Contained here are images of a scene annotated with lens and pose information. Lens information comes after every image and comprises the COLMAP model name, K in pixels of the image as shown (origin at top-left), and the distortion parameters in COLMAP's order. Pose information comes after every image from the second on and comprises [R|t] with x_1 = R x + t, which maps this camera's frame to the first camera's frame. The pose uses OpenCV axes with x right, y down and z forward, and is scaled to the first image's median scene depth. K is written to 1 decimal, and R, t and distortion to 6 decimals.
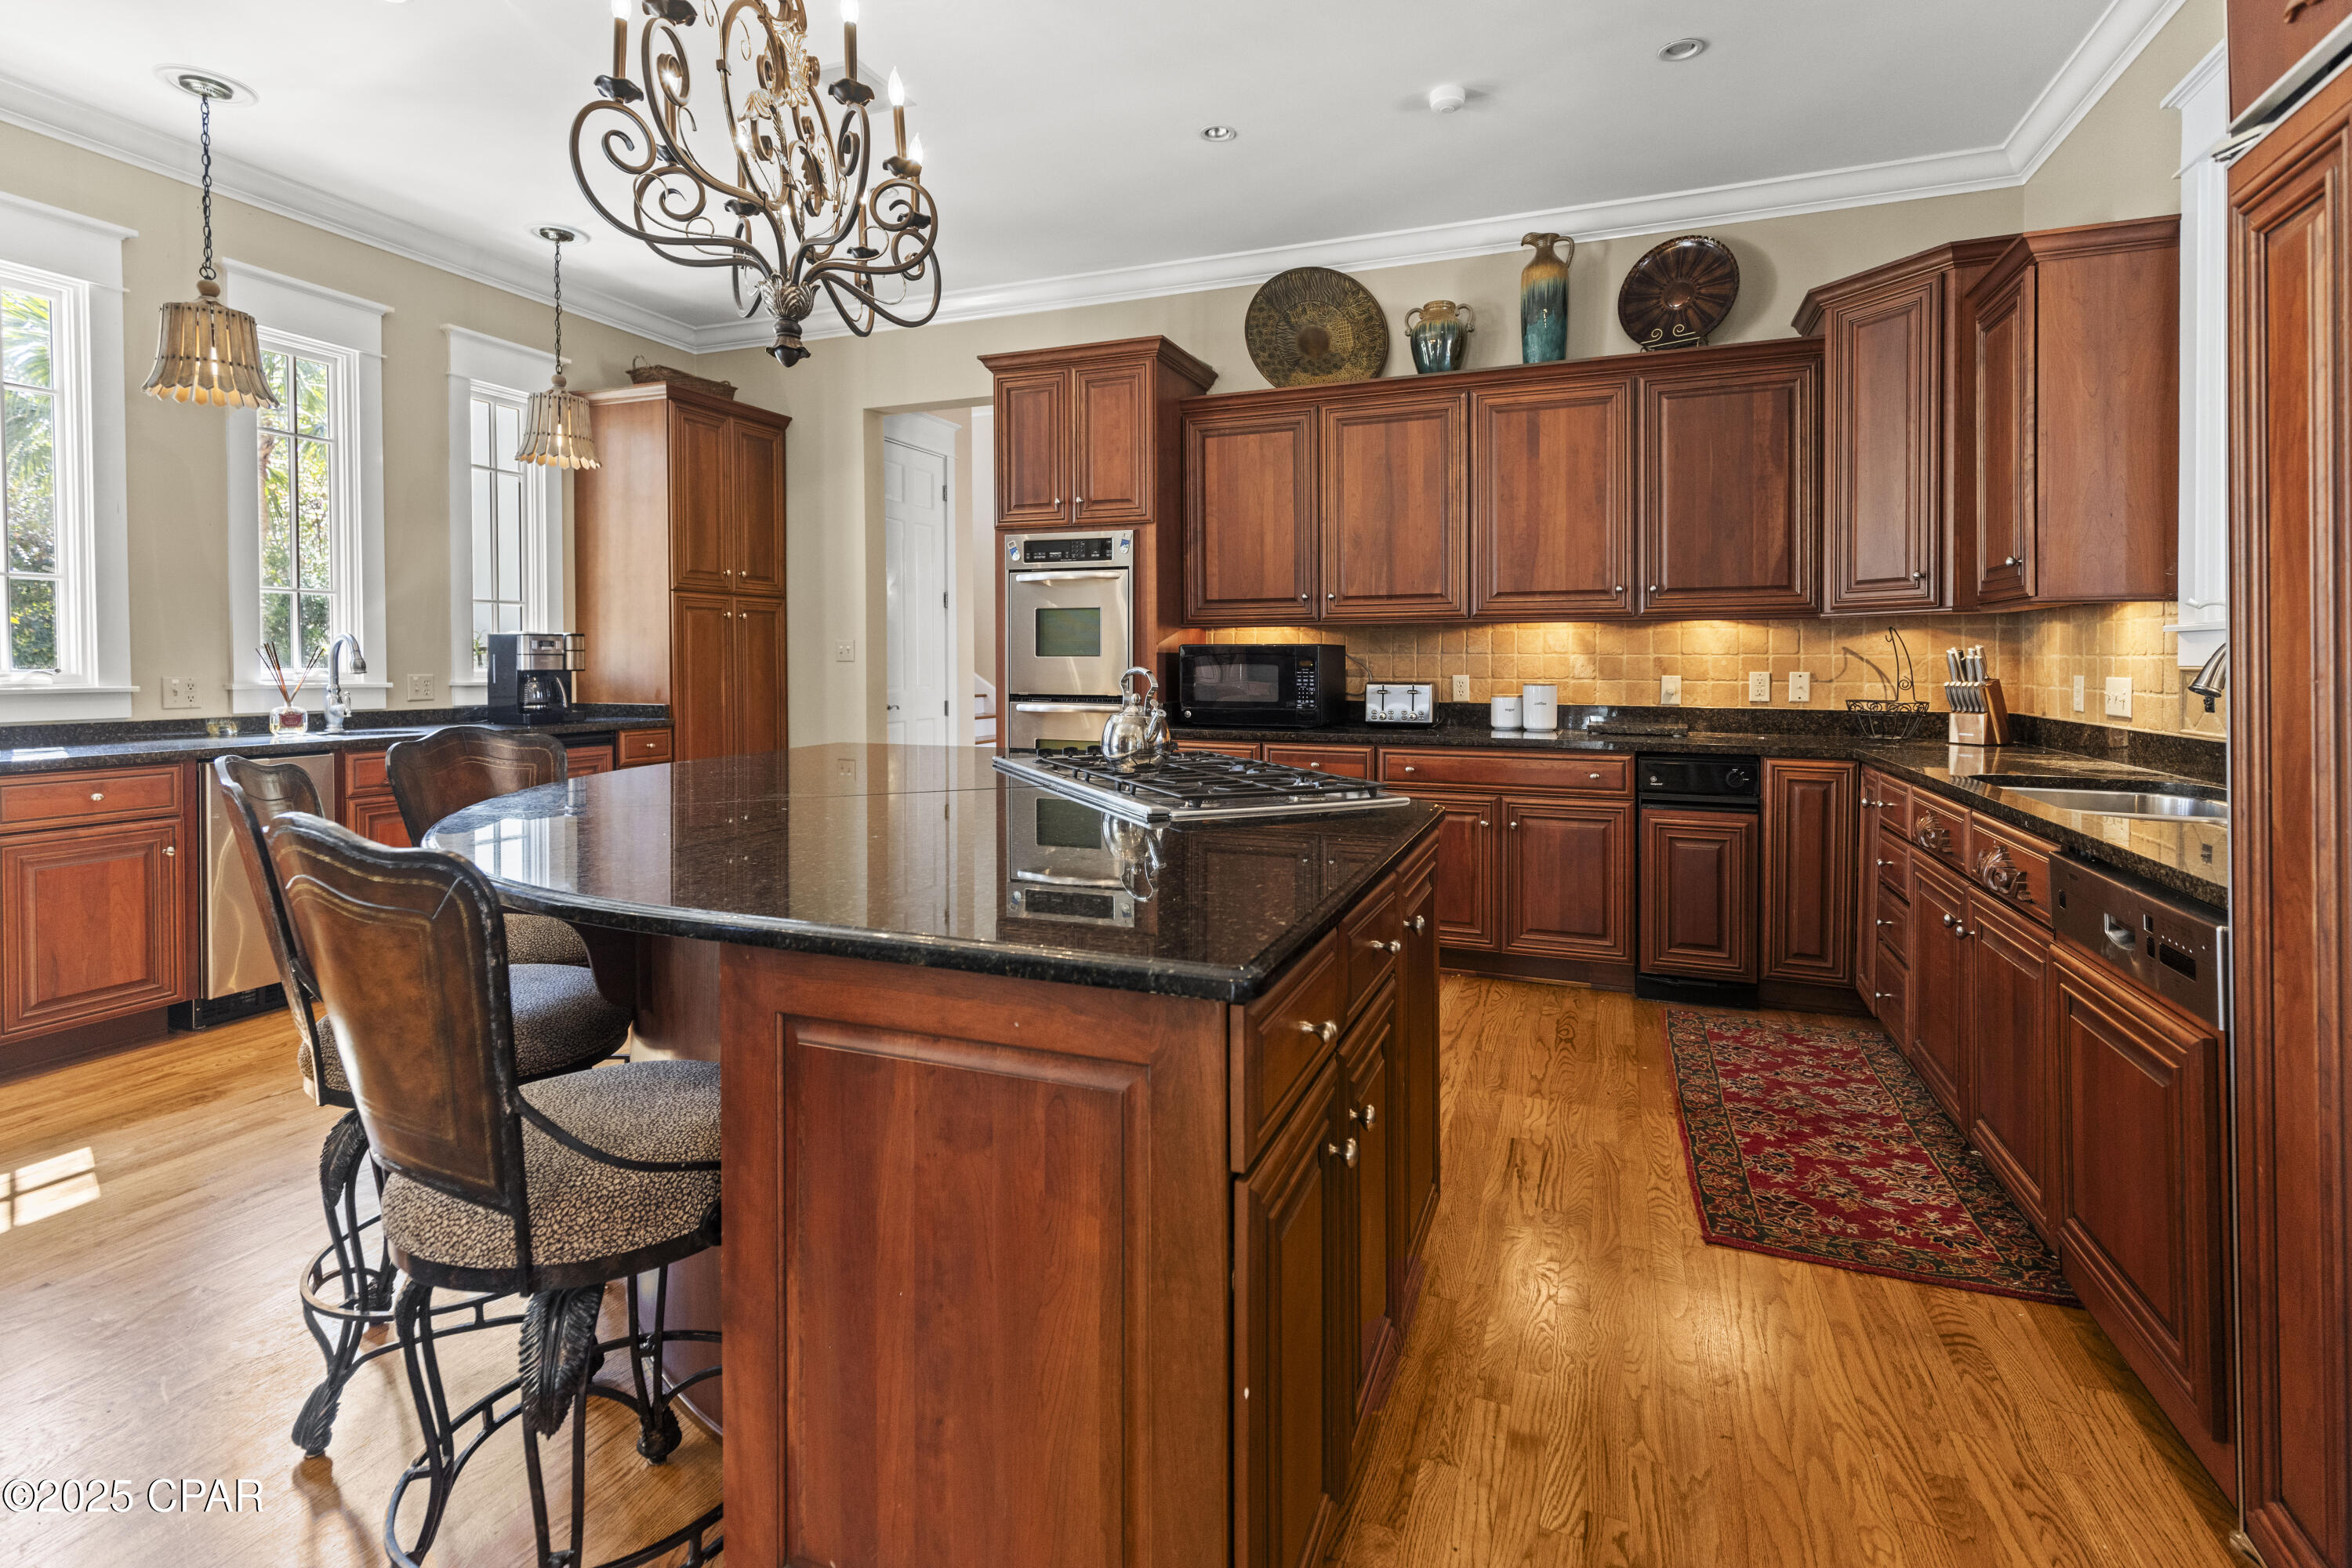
lens RADIAL K [[1099.7, 0, 1191.6], [0, 1099.7, 690.2], [0, 0, 1]] dist [0.003319, 0.000257]
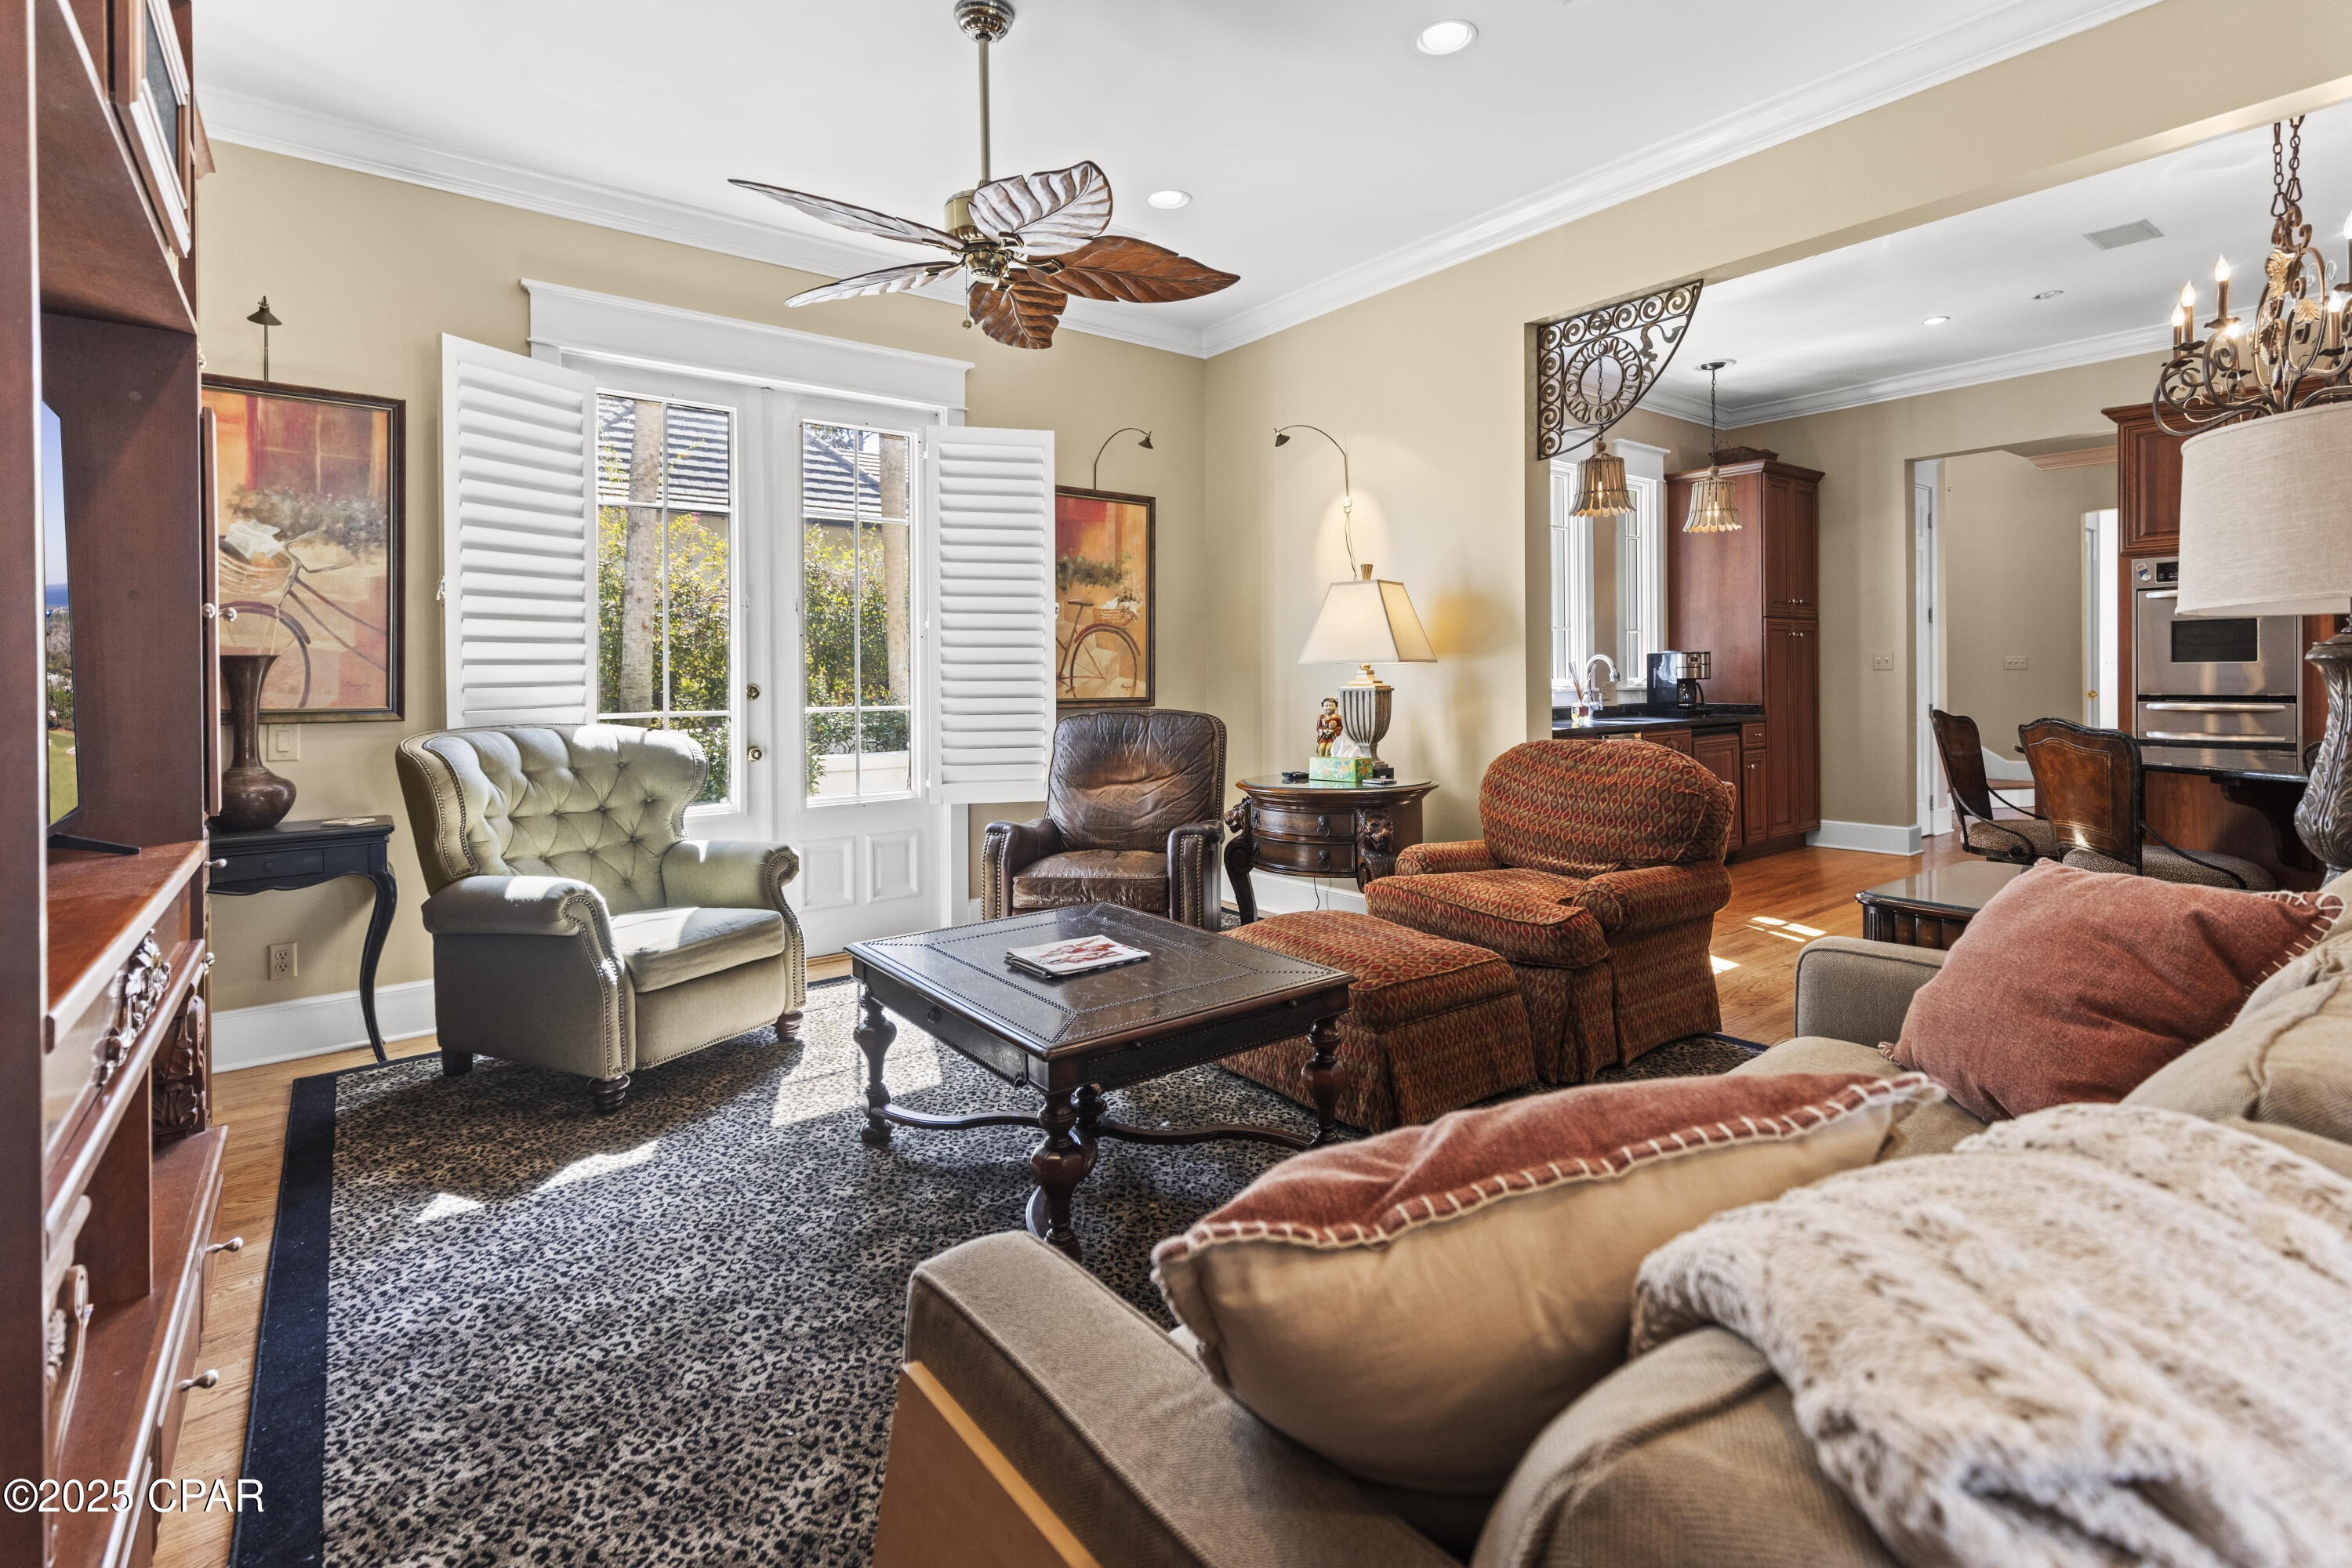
lens RADIAL K [[1099.7, 0, 1191.6], [0, 1099.7, 690.2], [0, 0, 1]] dist [0.003319, 0.000257]
pose [[0.849335, -0.003913, -0.527840, -0.400270], [-0.002817, 0.999925, -0.011946, 0.015098], [0.527847, 0.011634, 0.849260, -0.525803]]
